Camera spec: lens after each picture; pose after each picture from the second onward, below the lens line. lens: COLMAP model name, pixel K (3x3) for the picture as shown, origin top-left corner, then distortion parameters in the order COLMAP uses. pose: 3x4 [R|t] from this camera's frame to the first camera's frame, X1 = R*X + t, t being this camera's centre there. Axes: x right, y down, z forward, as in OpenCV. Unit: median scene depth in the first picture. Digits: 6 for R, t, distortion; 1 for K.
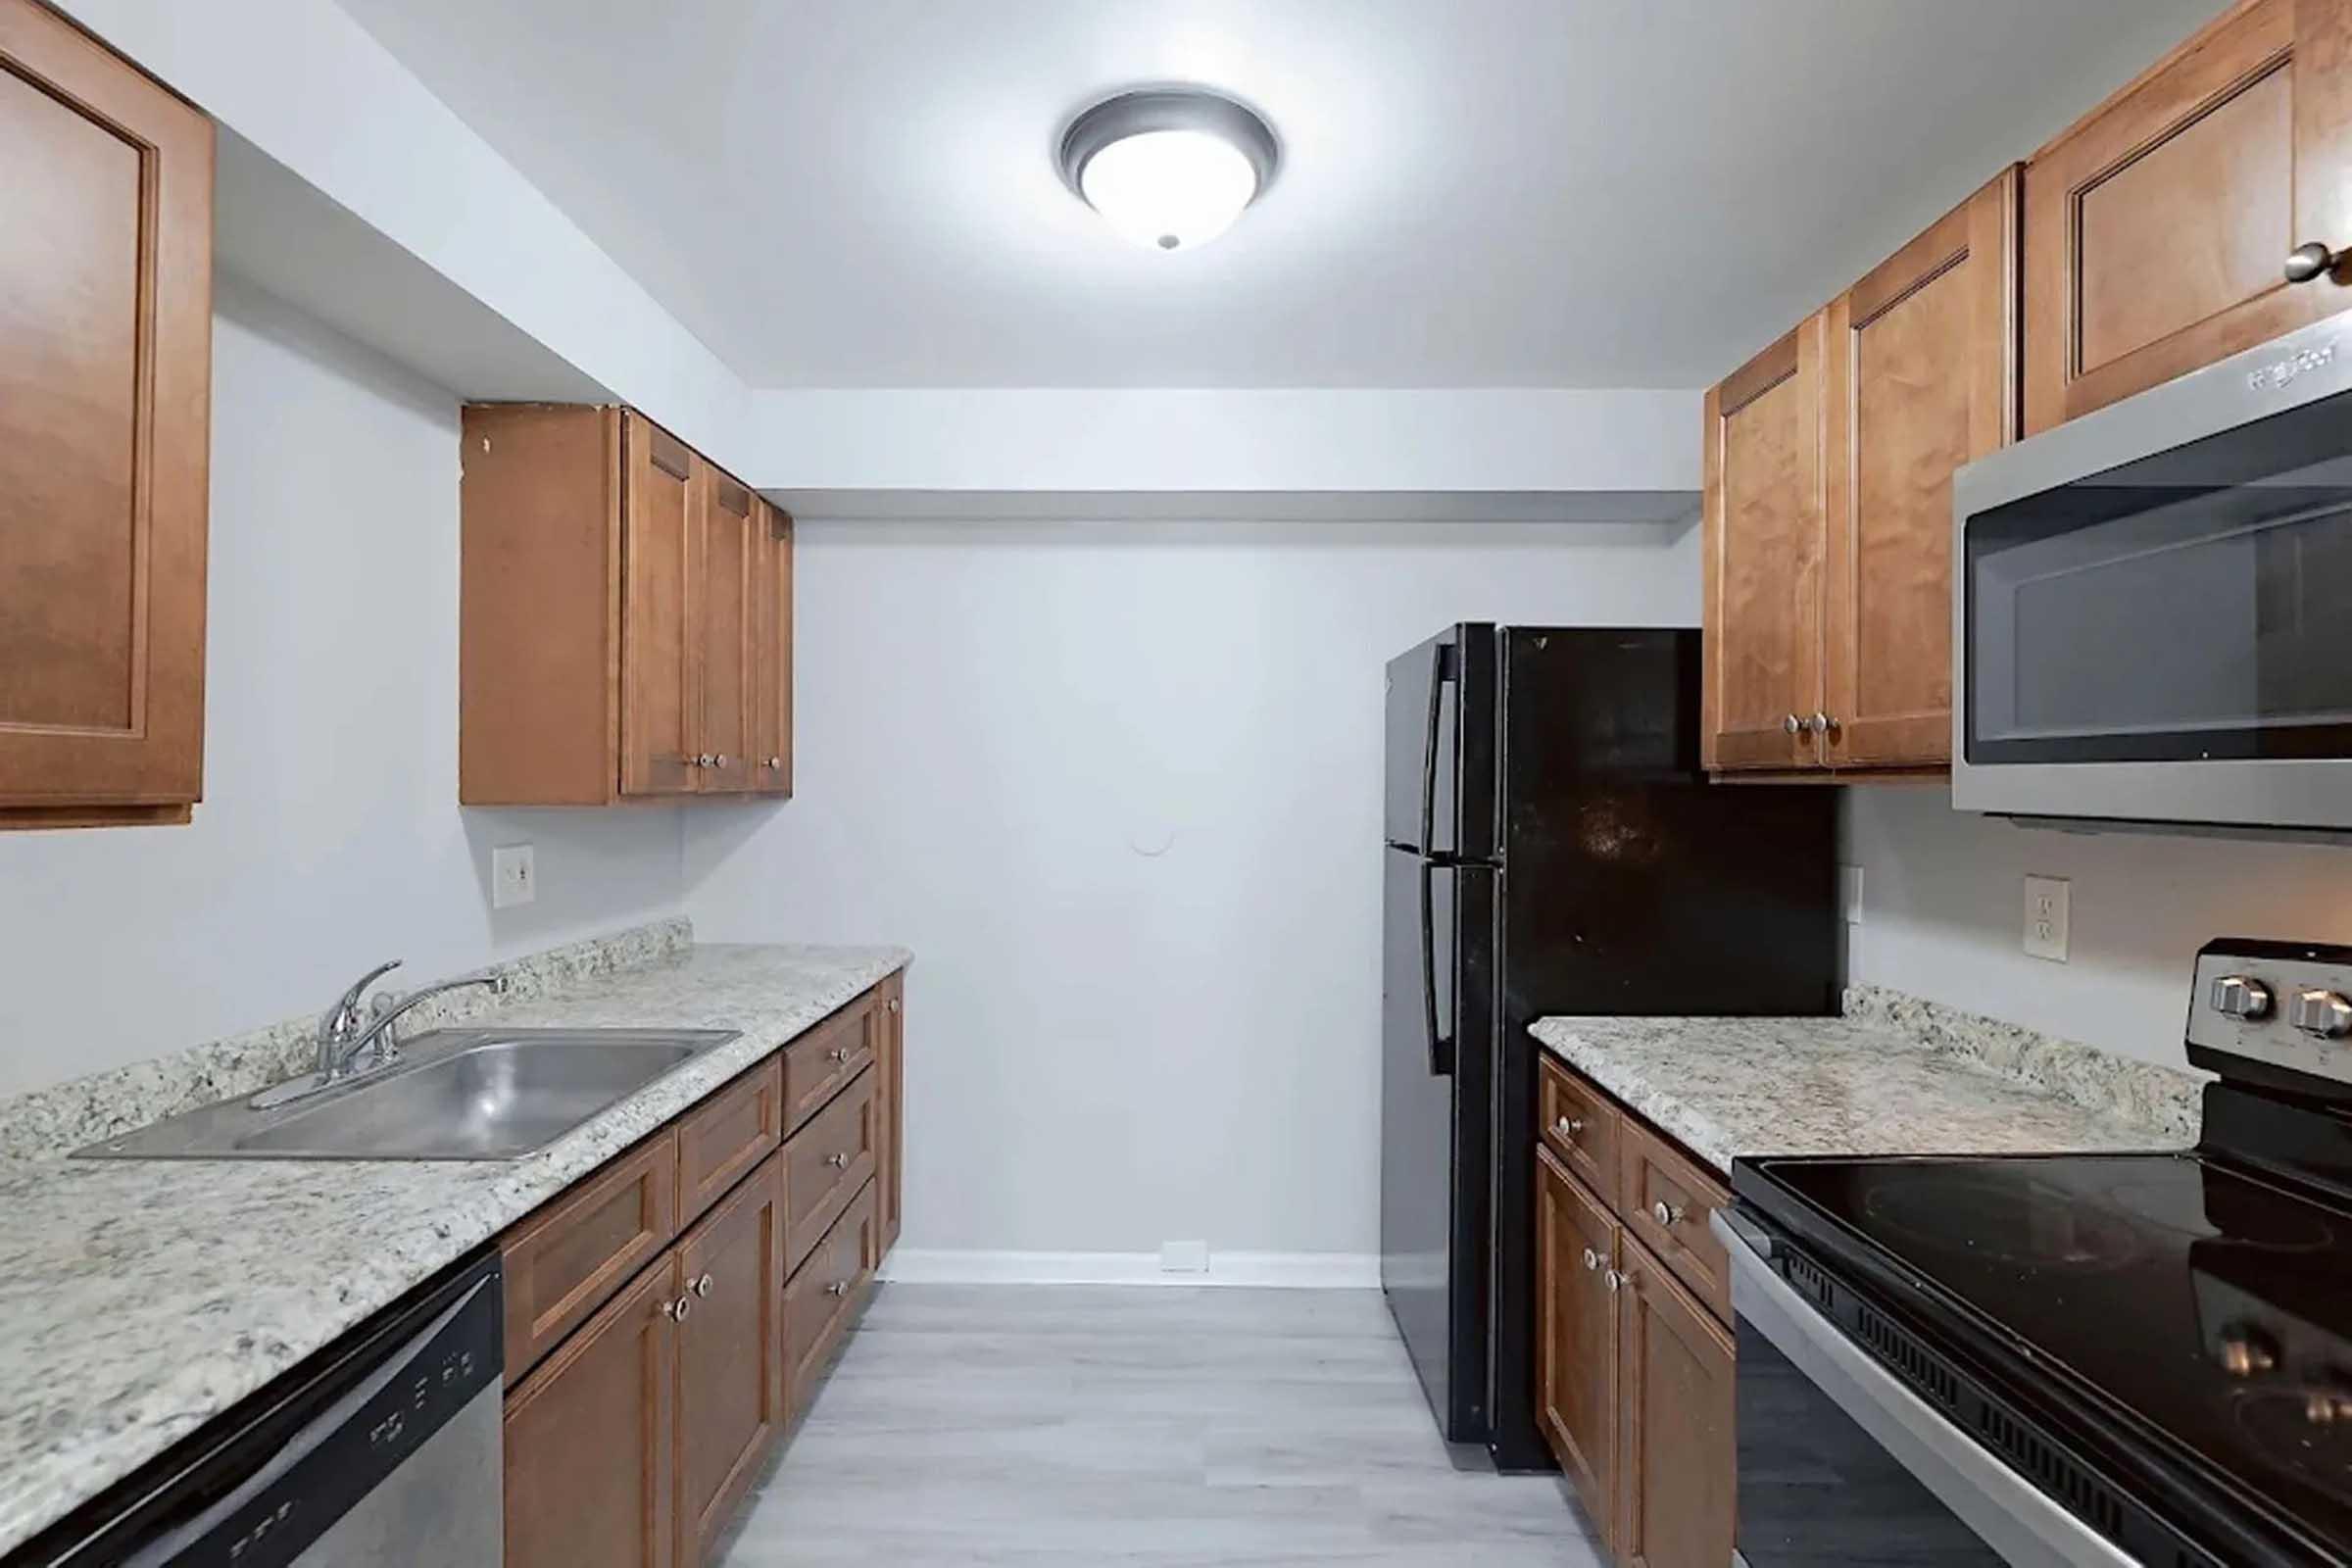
lens RADIAL K [[1030.4, 0, 1163.6], [0, 1030.4, 784.8], [0, 0, 1]] dist [-0.002829, 0.000021]
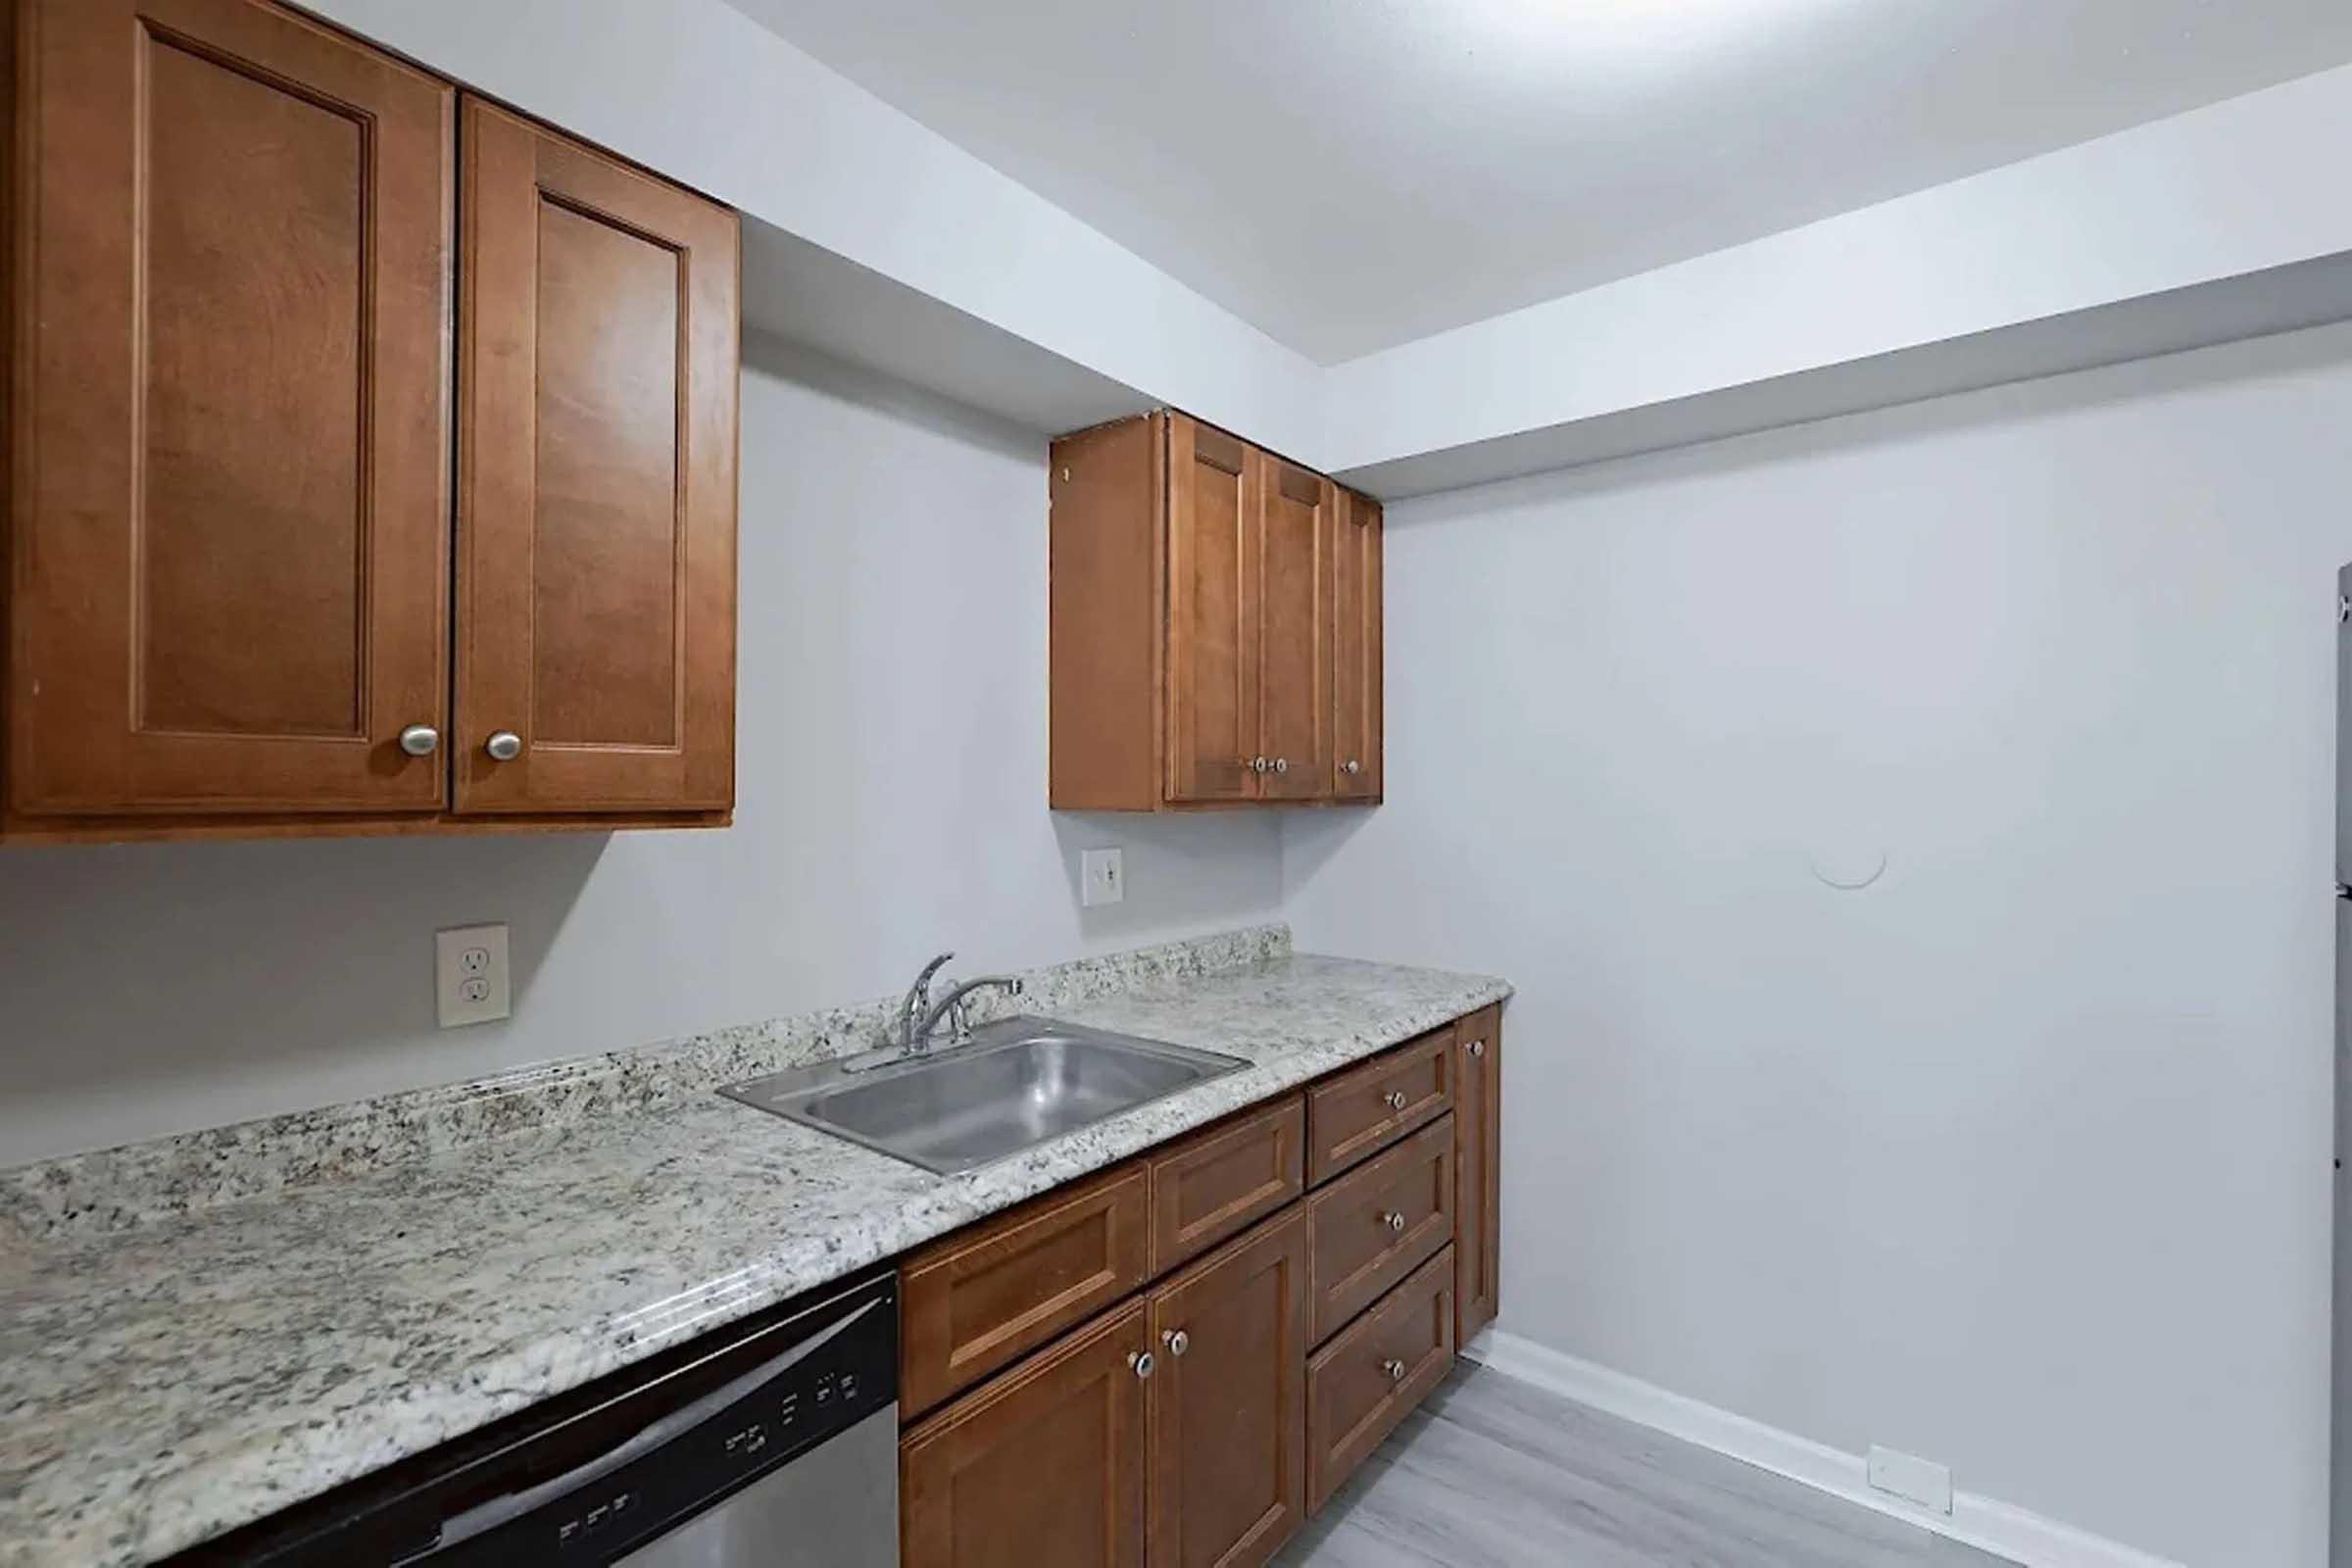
lens RADIAL K [[1030.4, 0, 1163.6], [0, 1030.4, 784.8], [0, 0, 1]] dist [-0.002829, 0.000021]
pose [[0.783078, -0.005649, -0.621898, 0.105888], [0.003339, 0.999983, -0.004879, -0.001223], [0.621914, 0.001744, 0.783083, 0.268358]]
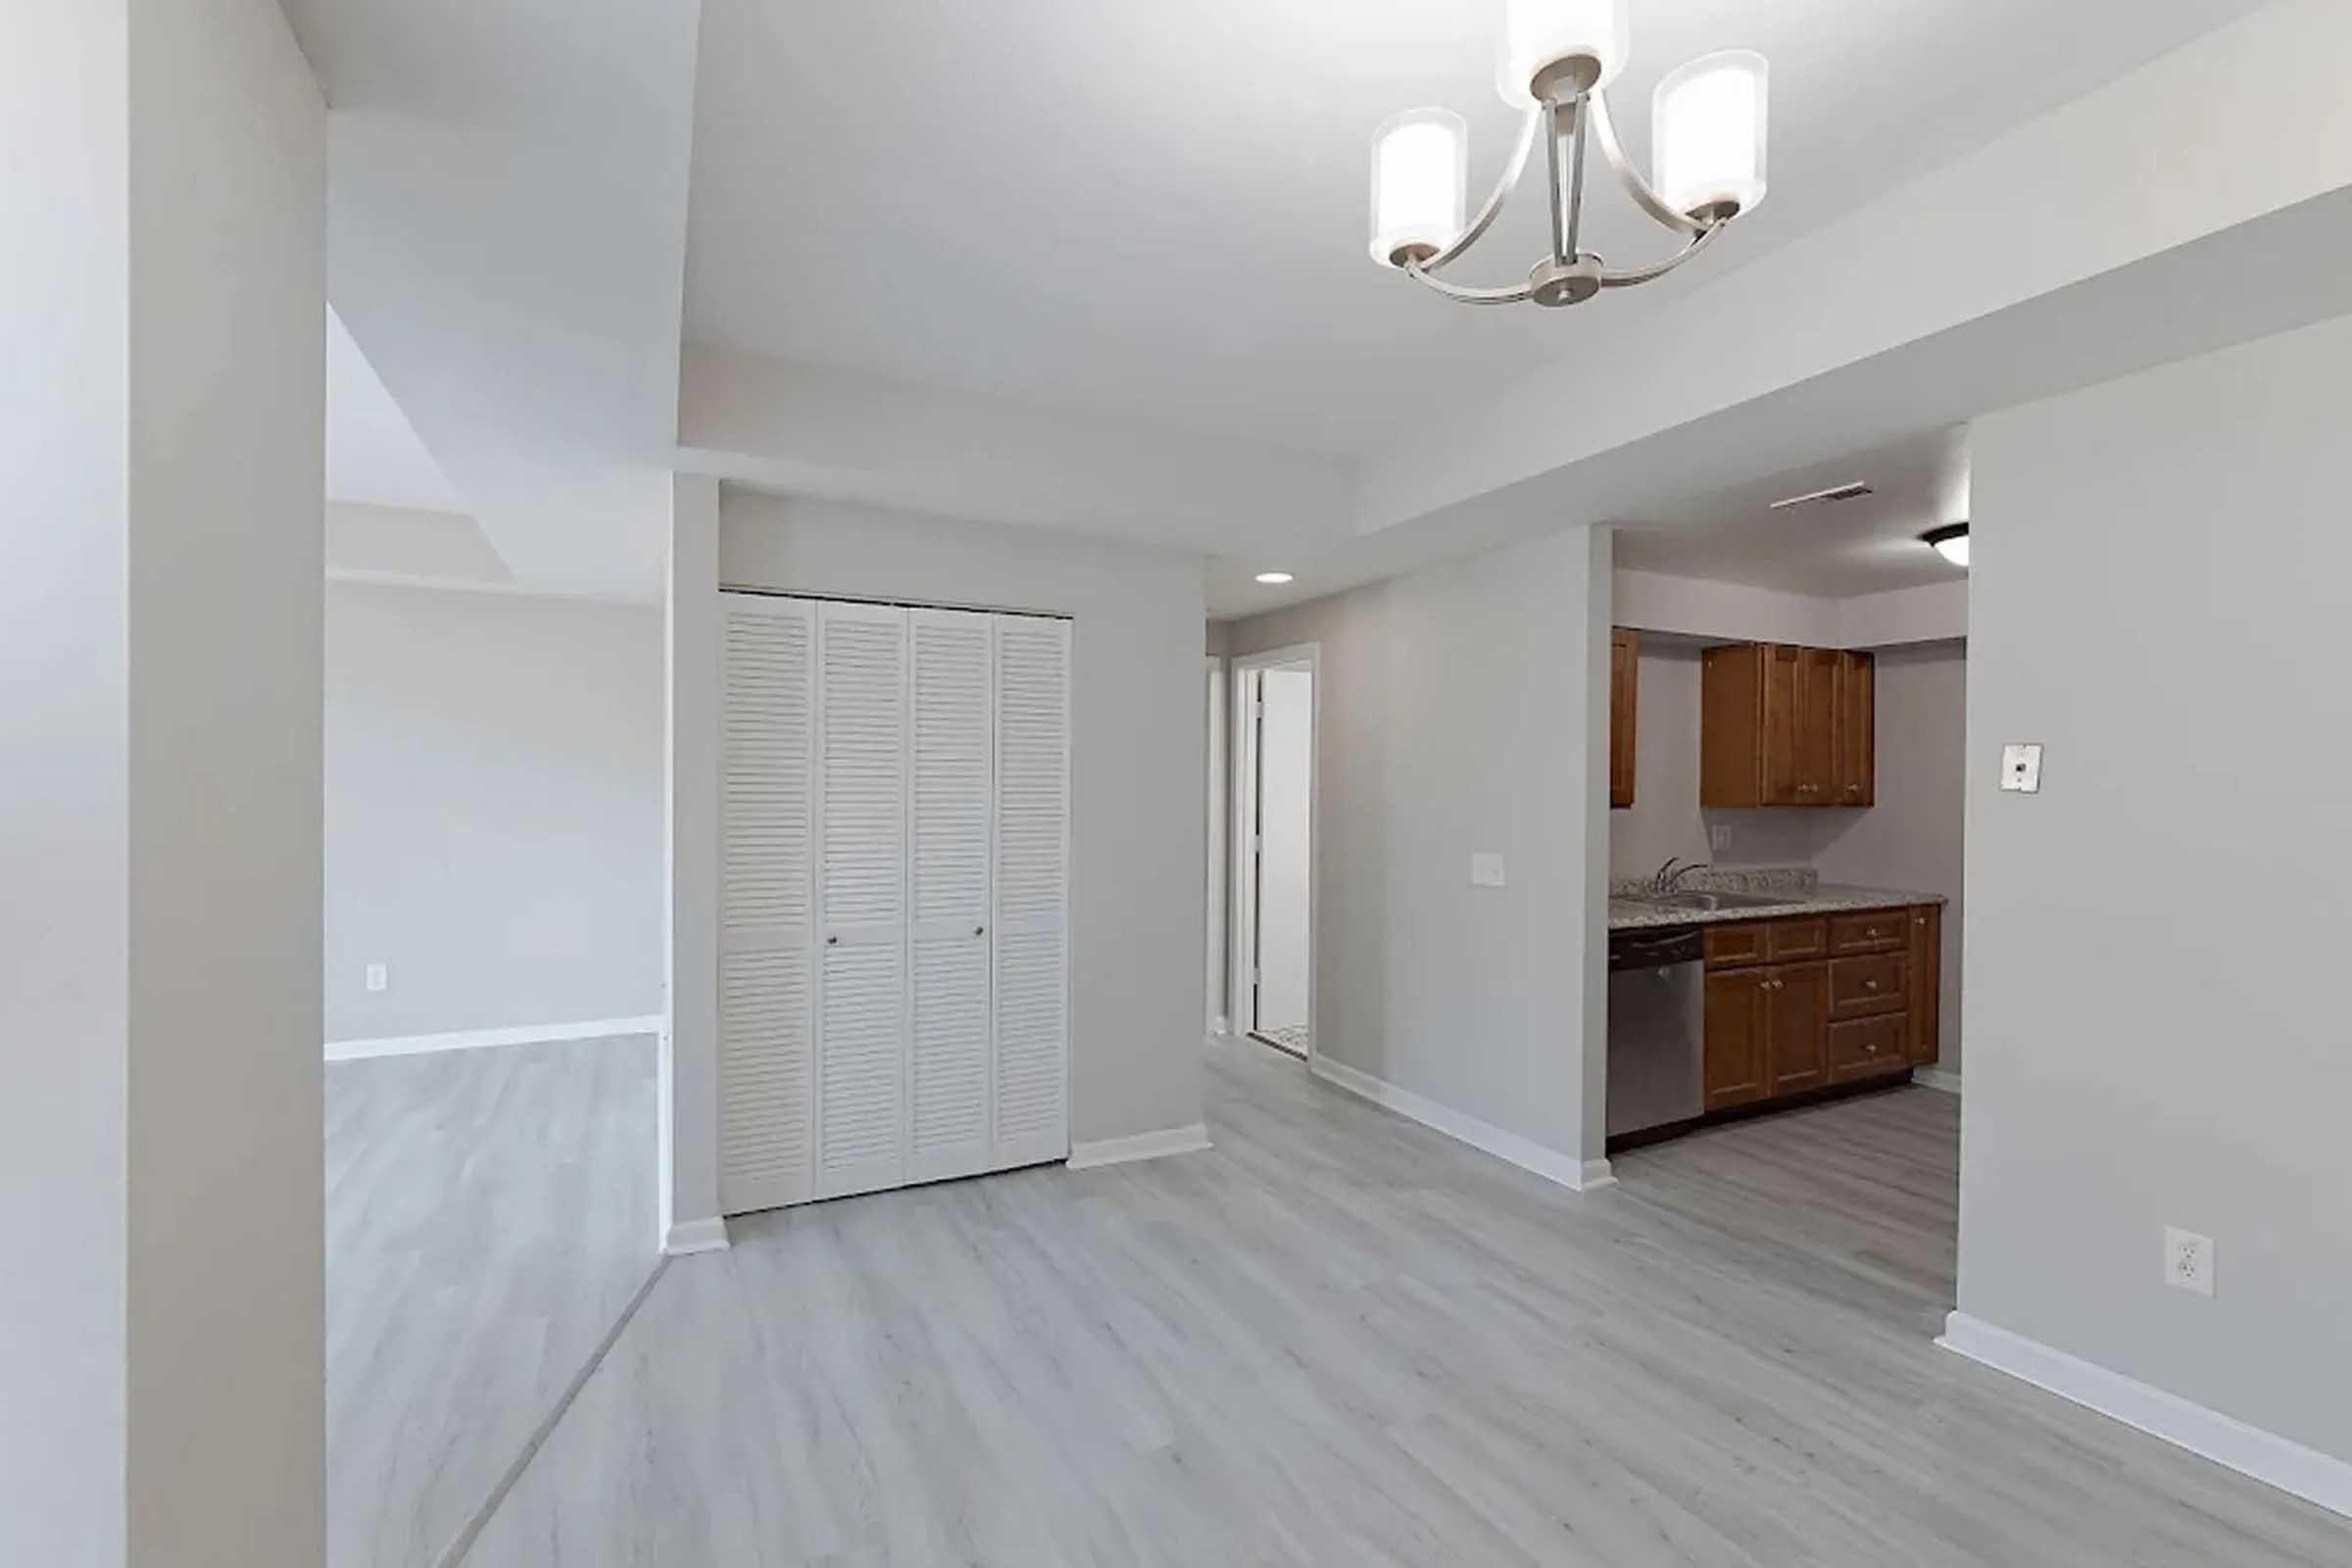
lens RADIAL K [[1030.4, 0, 1163.6], [0, 1030.4, 784.8], [0, 0, 1]] dist [-0.002829, 0.000021]
pose [[0.453311, -0.002721, -0.891348, 1.195986], [-0.005110, 0.999971, -0.005652, -0.014807], [0.891338, 0.007117, 0.453284, -1.624394]]
